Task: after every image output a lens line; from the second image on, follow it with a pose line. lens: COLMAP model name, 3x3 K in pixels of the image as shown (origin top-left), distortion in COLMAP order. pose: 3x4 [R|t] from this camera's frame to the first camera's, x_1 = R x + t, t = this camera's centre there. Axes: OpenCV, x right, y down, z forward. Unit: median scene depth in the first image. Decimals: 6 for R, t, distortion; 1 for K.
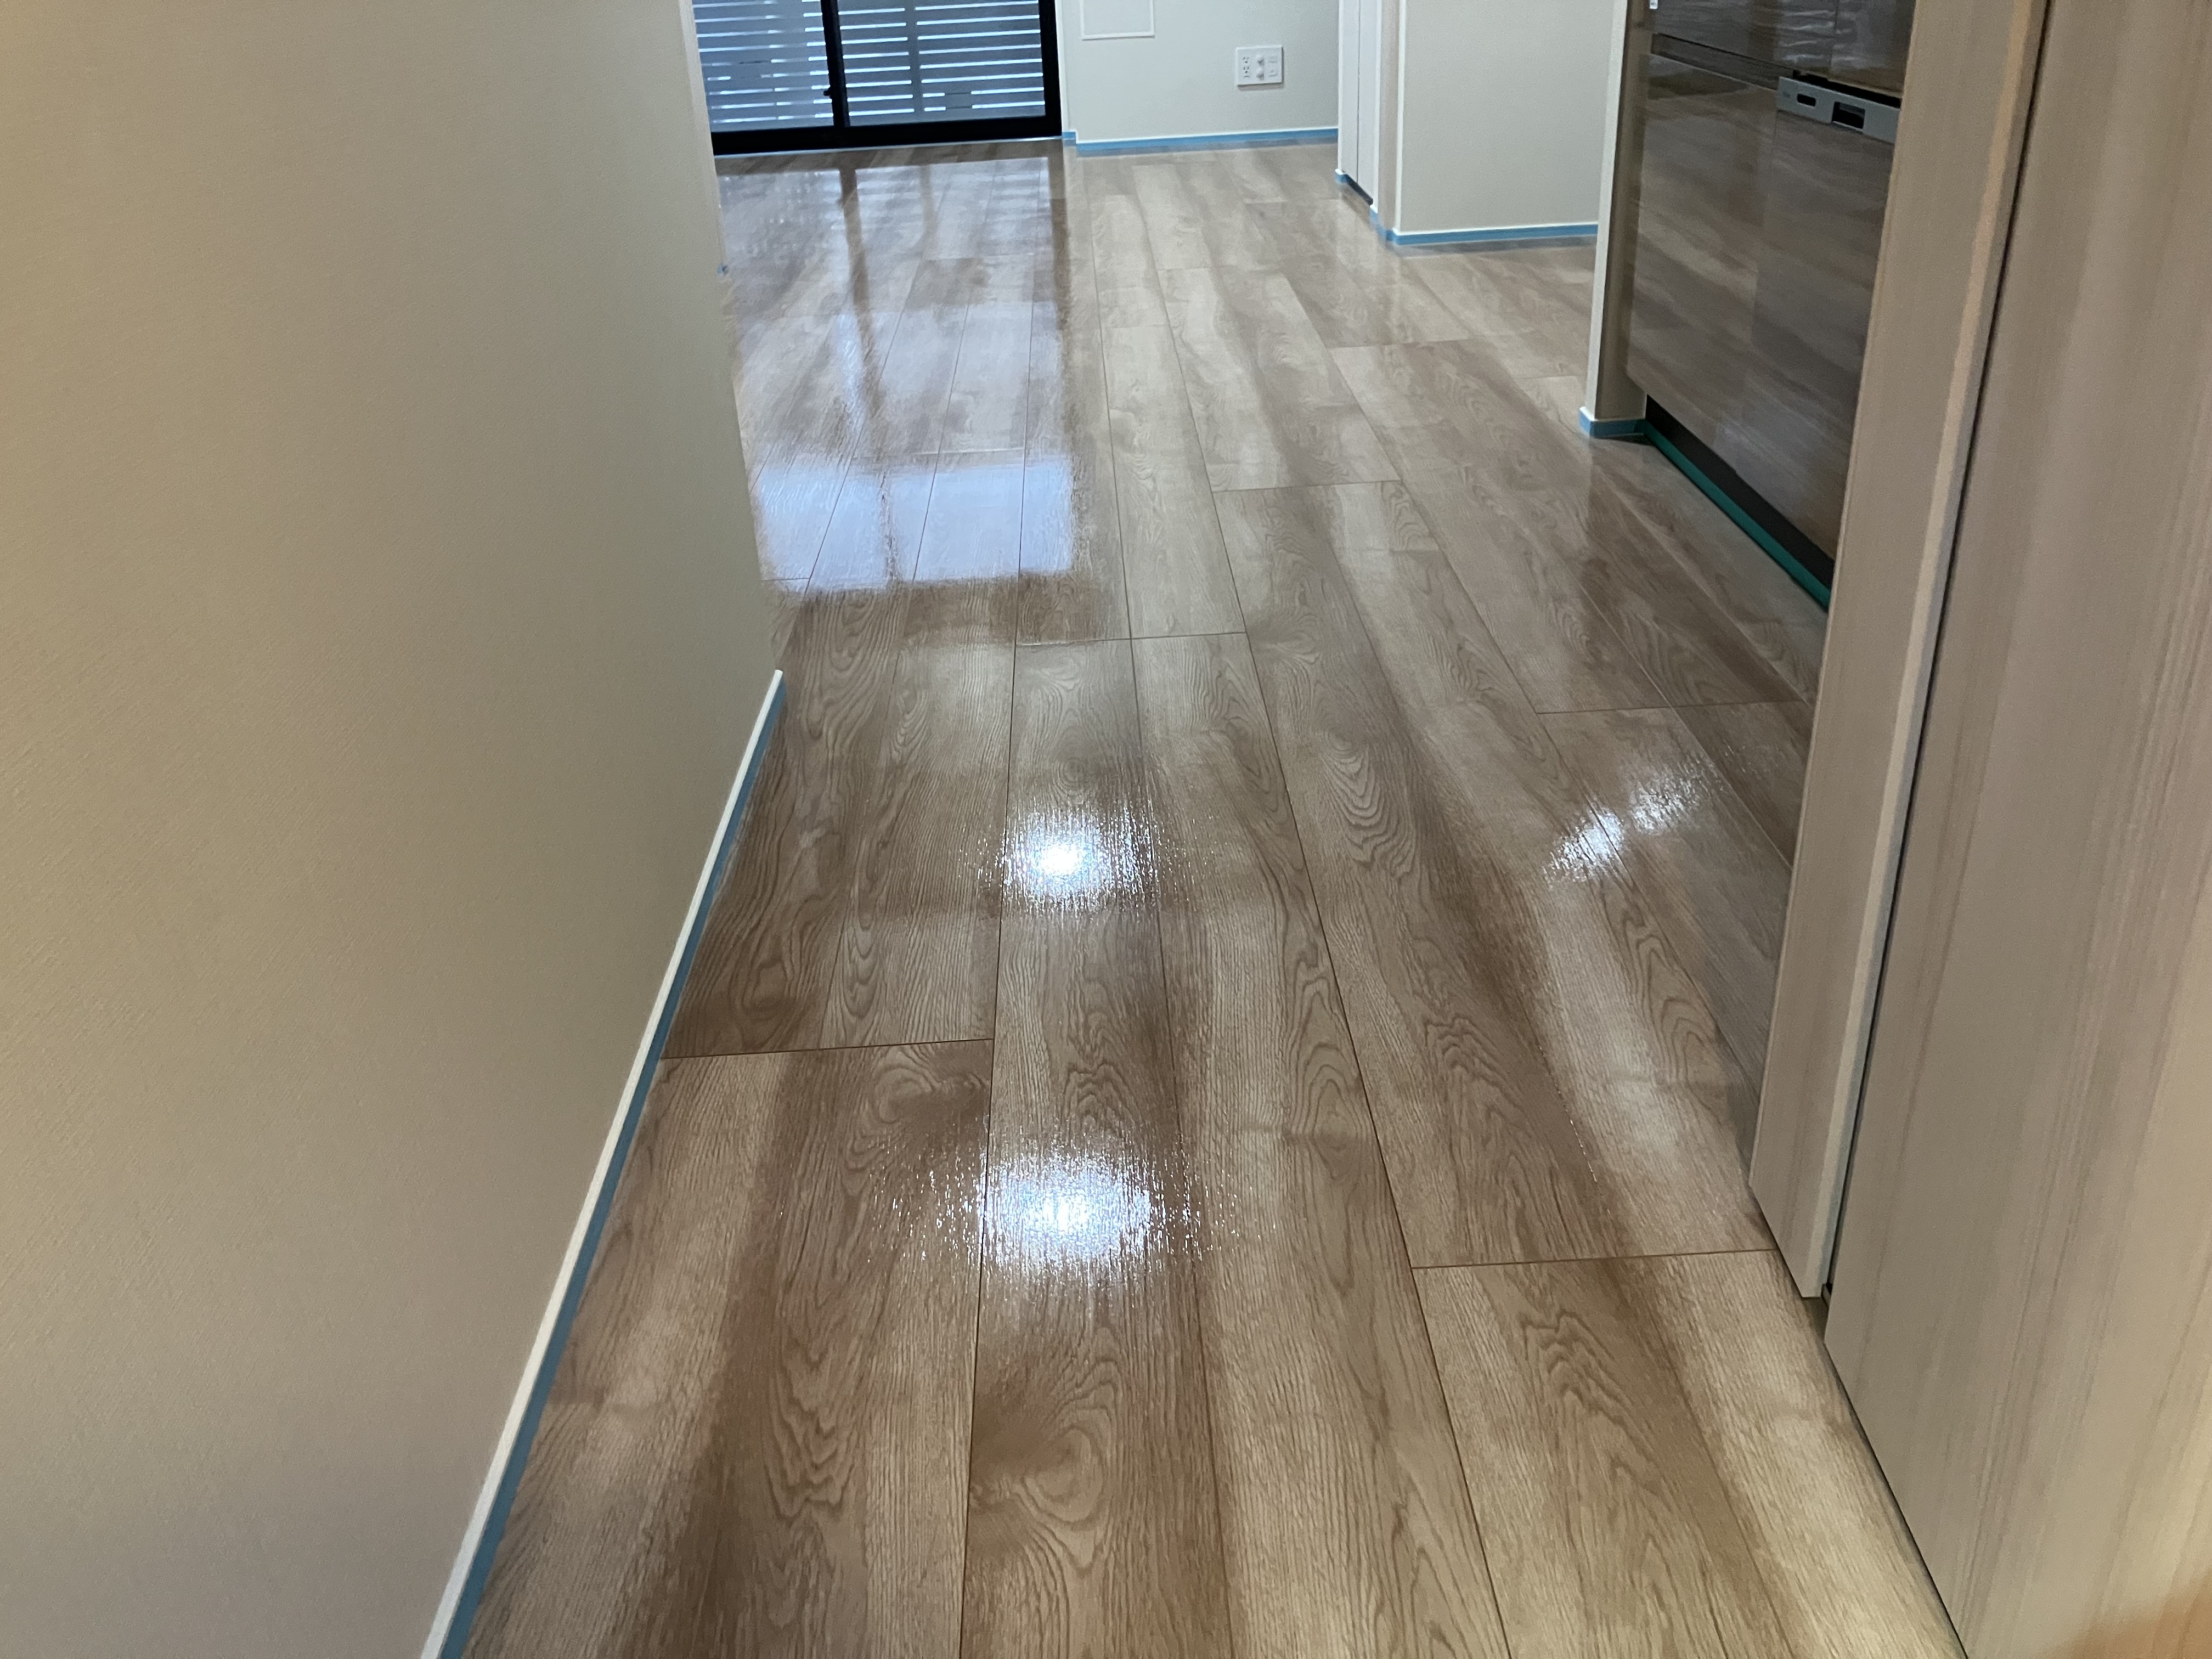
lens RADIAL K [[1833.8, 0, 1099.0], [0, 1833.8, 815.3], [0, 0, 1]] dist [0.035065, -0.059928]
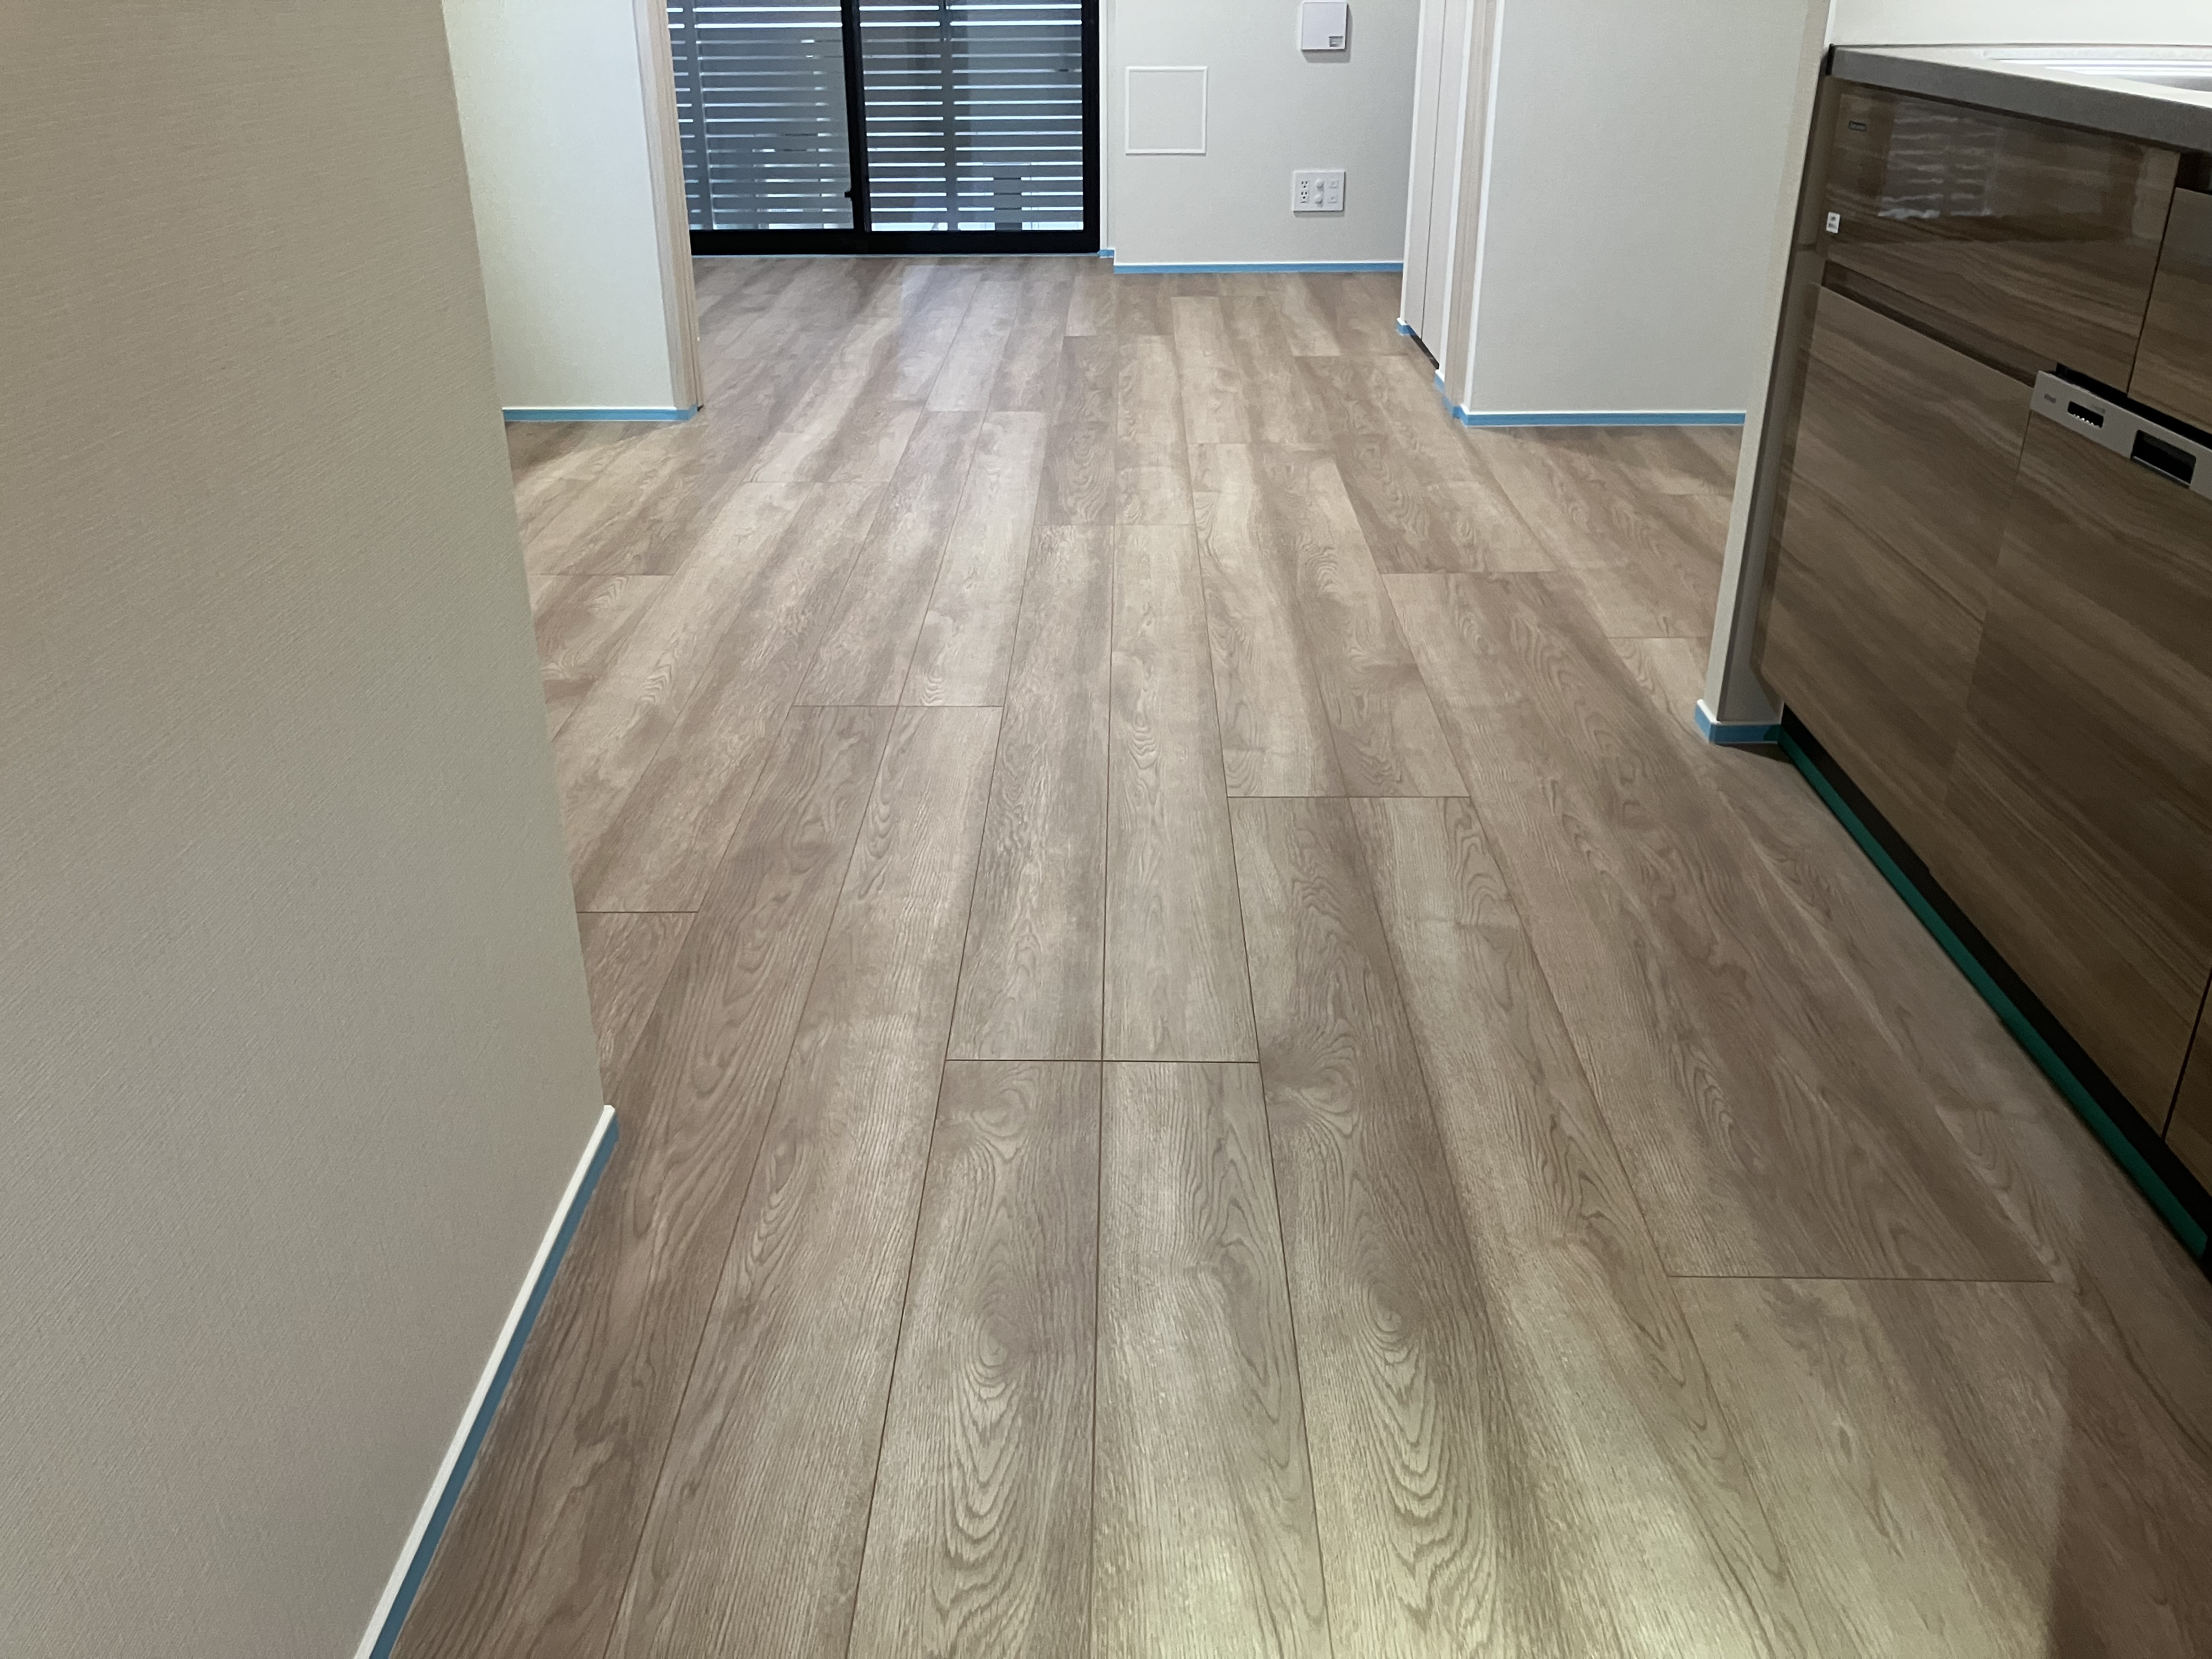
lens RADIAL K [[1833.8, 0, 1095.6], [0, 1833.8, 836.7], [0, 0, 1]] dist [0.035065, -0.059928]
pose [[0.998335, 0.056086, -0.013506, 0.016556], [-0.056389, 0.998138, -0.023252, -0.143298], [0.012177, 0.023975, 0.999638, 0.220749]]
